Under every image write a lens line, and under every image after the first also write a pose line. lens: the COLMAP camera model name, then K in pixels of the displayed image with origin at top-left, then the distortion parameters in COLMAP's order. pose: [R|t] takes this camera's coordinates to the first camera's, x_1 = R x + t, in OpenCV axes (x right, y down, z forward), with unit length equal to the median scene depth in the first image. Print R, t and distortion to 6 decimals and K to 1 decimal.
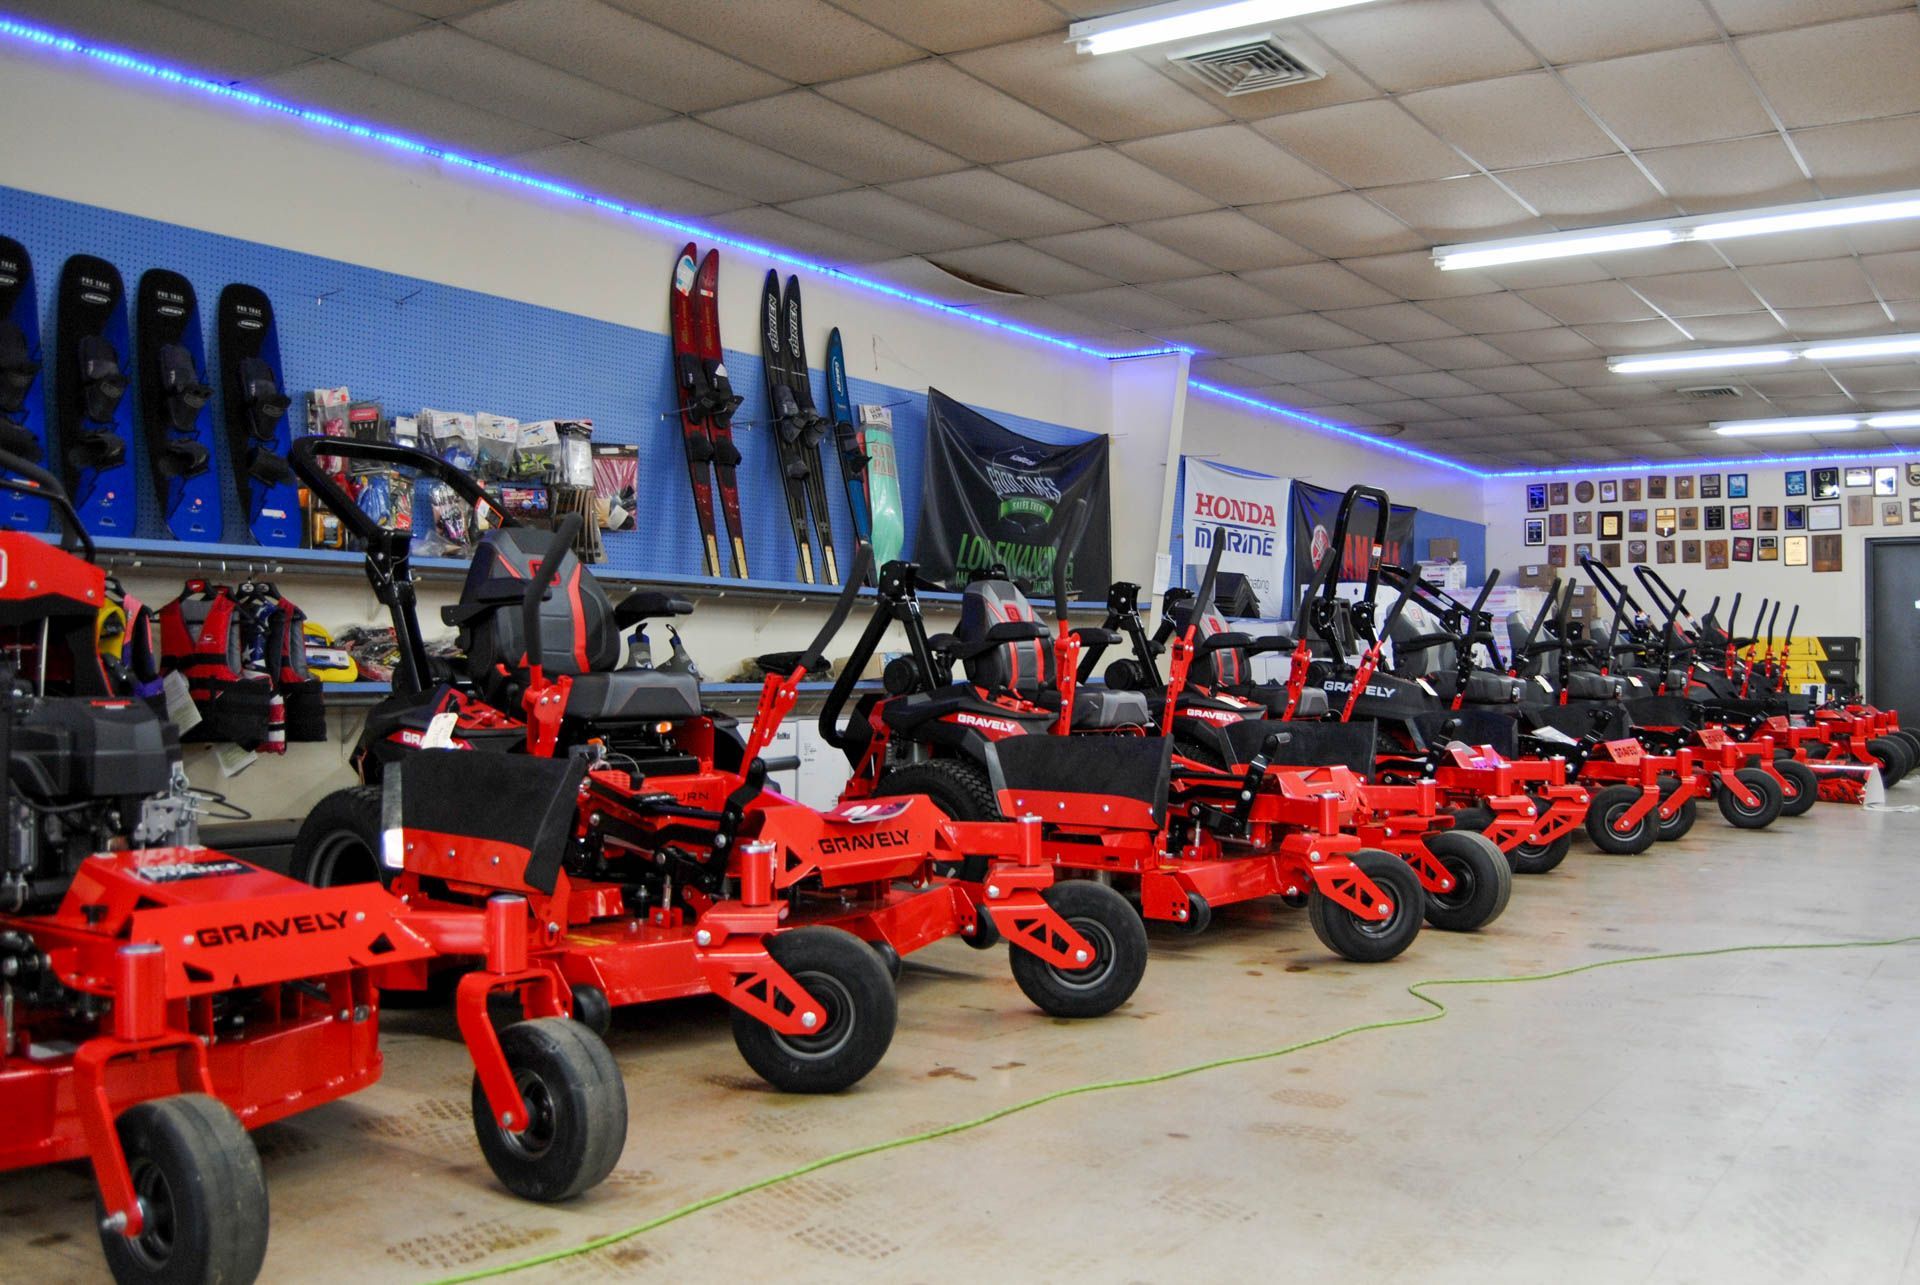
lens RADIAL K [[1807.9, 0, 960.0], [0, 1807.9, 642.5], [0, 0, 1]] dist [-0.077053, 0.014266]
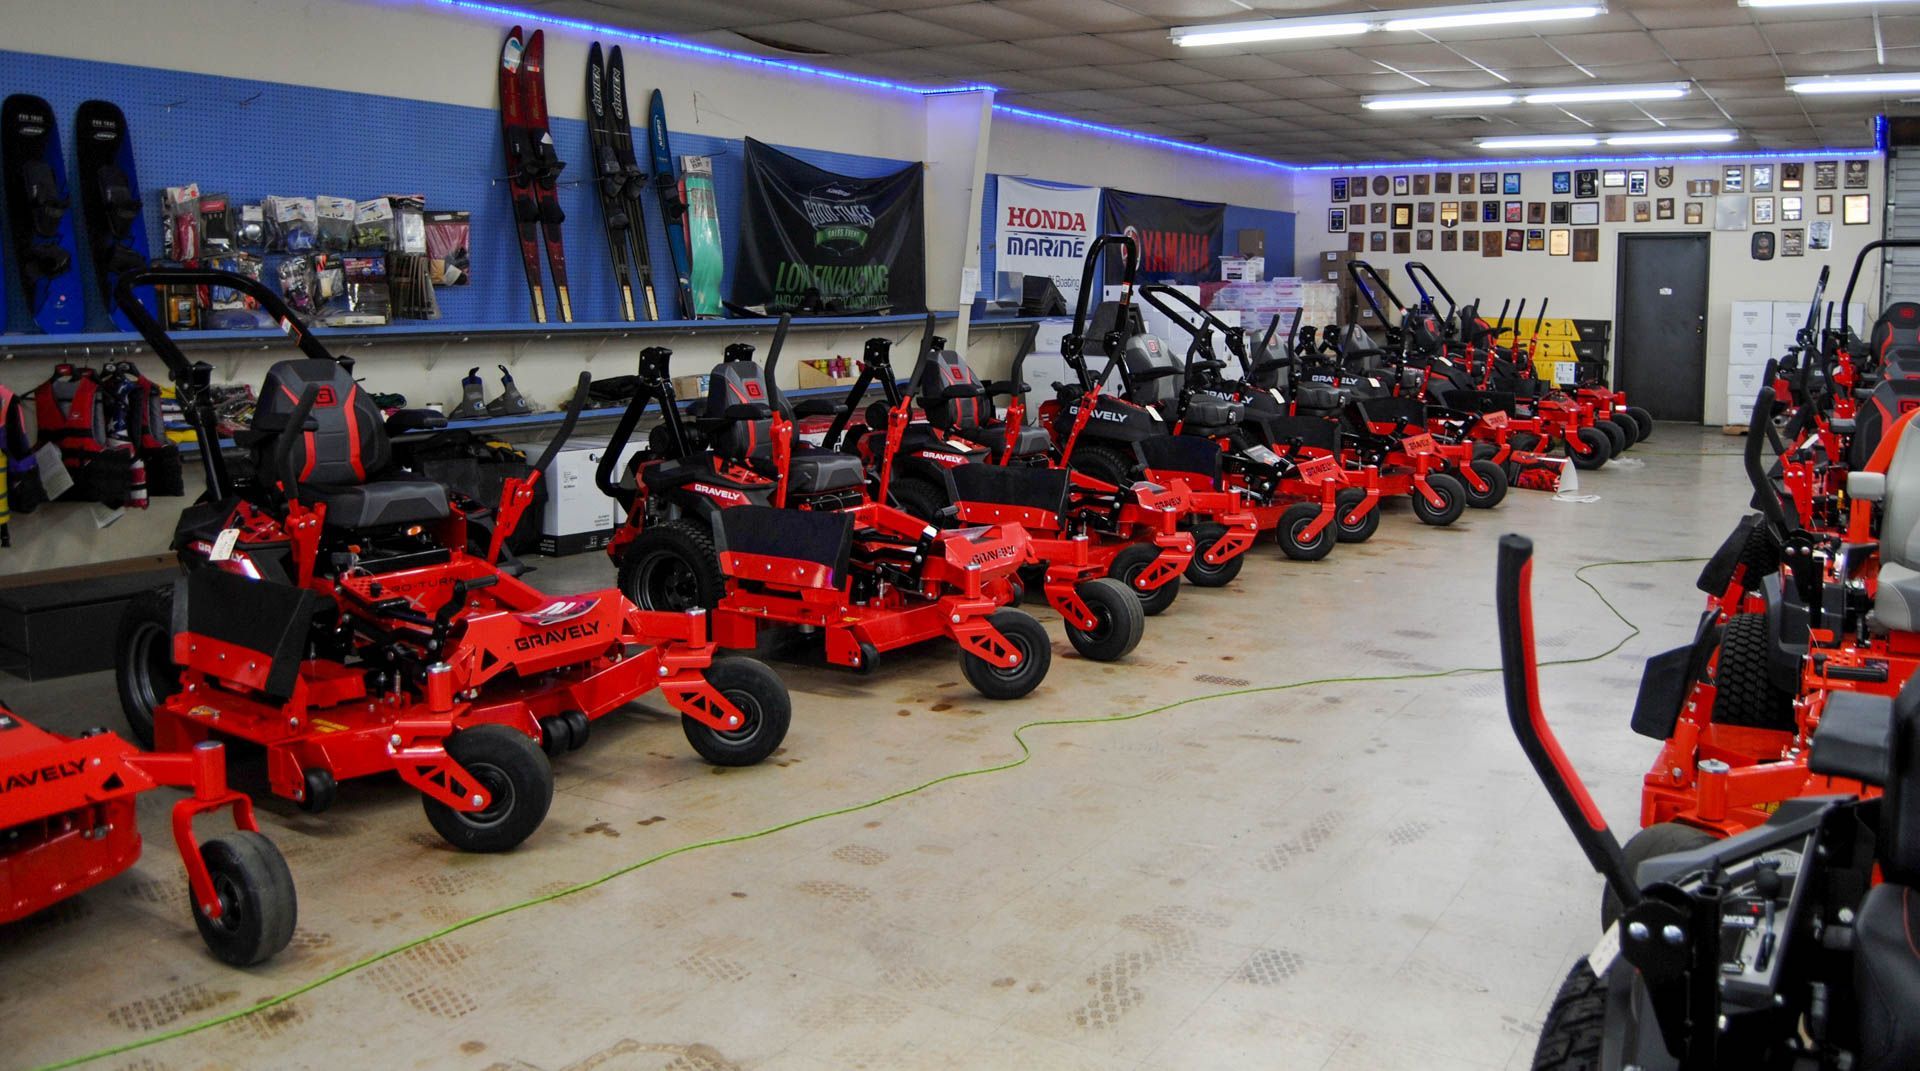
lens RADIAL K [[1651.1, 0, 965.3], [0, 1651.1, 447.5], [0, 0, 1]] dist [-0.084337, 0.025006]
pose [[0.998928, -0.003623, 0.046156, 0.101492], [-0.001413, 0.994085, 0.108595, -0.082566], [-0.046276, -0.108544, 0.993014, -0.081425]]
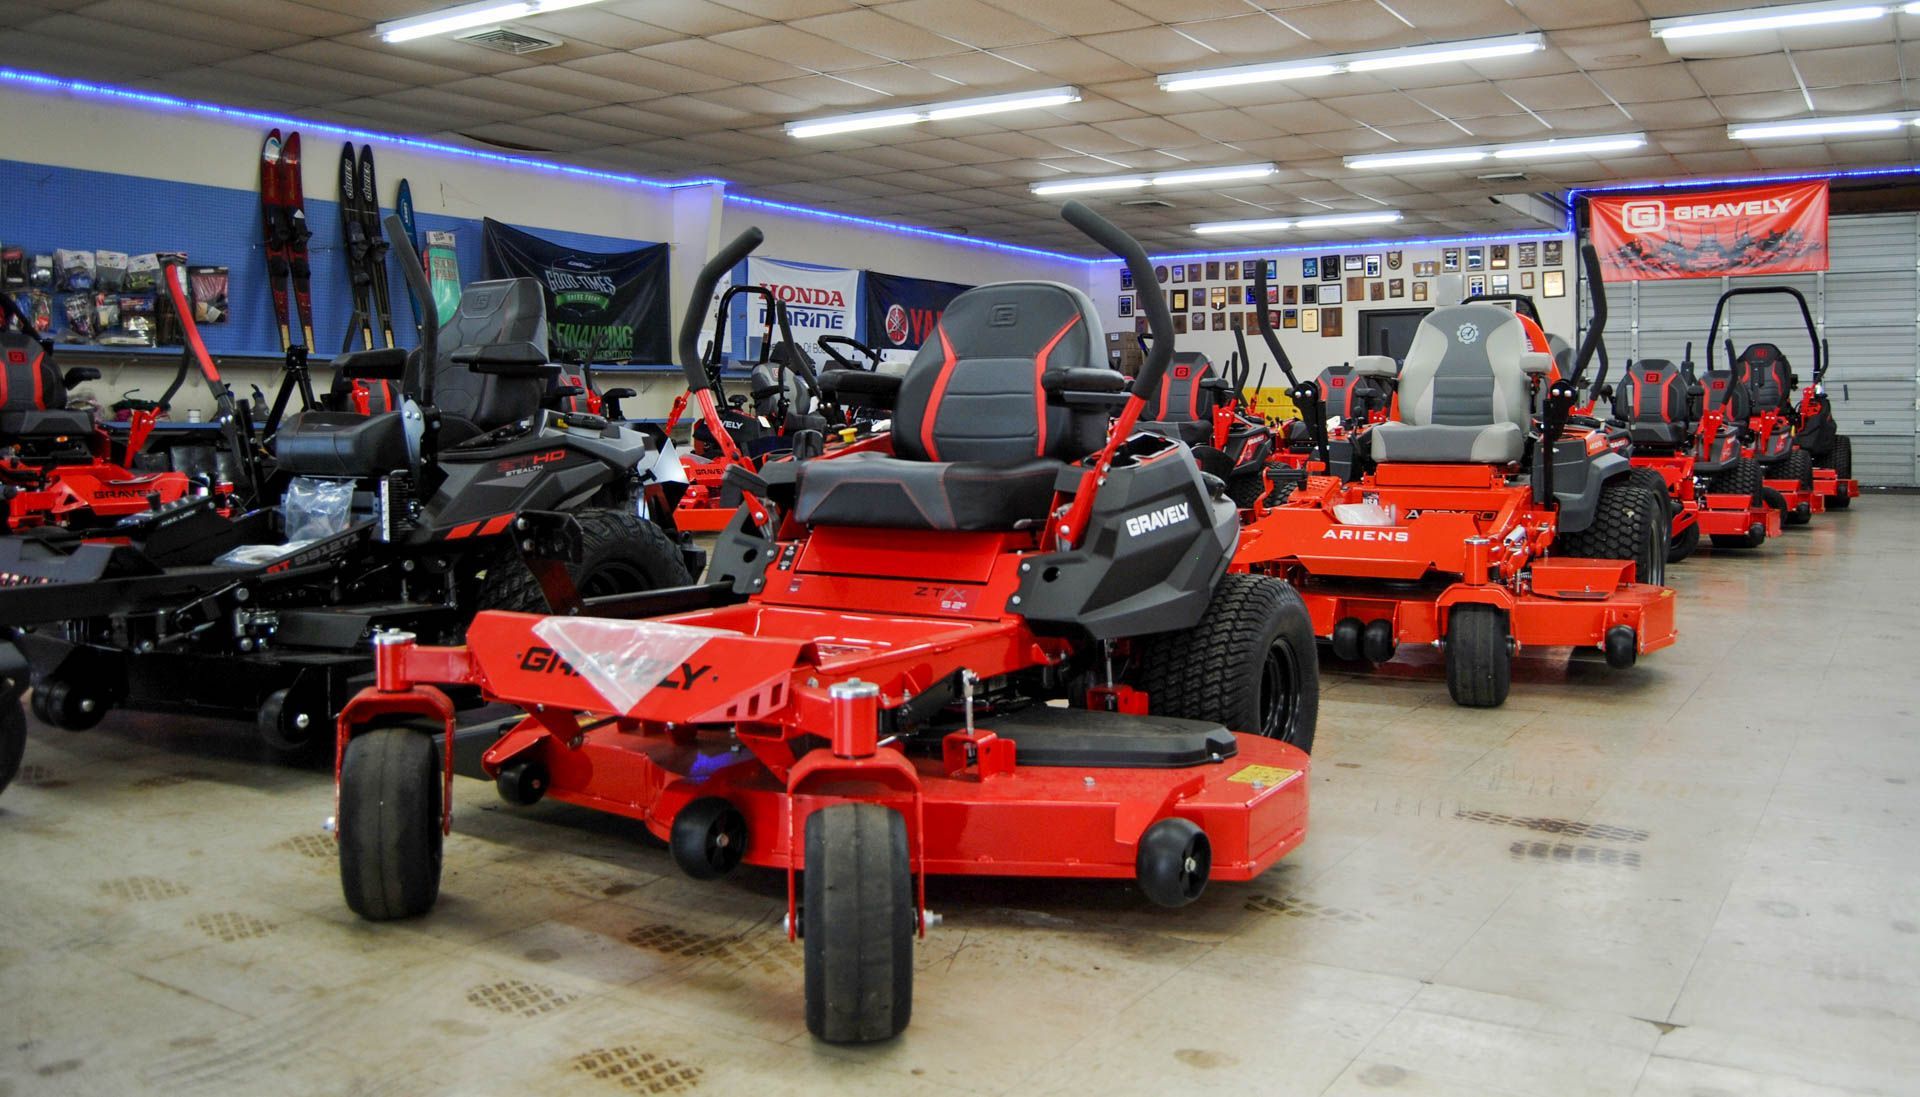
lens RADIAL K [[1648.7, 0, 957.9], [0, 1648.7, 458.5], [0, 0, 1]] dist [-0.100927, 0.065606]
pose [[0.999661, -0.007696, 0.024879, 0.453607], [0.006783, 0.999308, 0.036578, 0.007460], [-0.025144, -0.036397, 0.999021, -0.436933]]
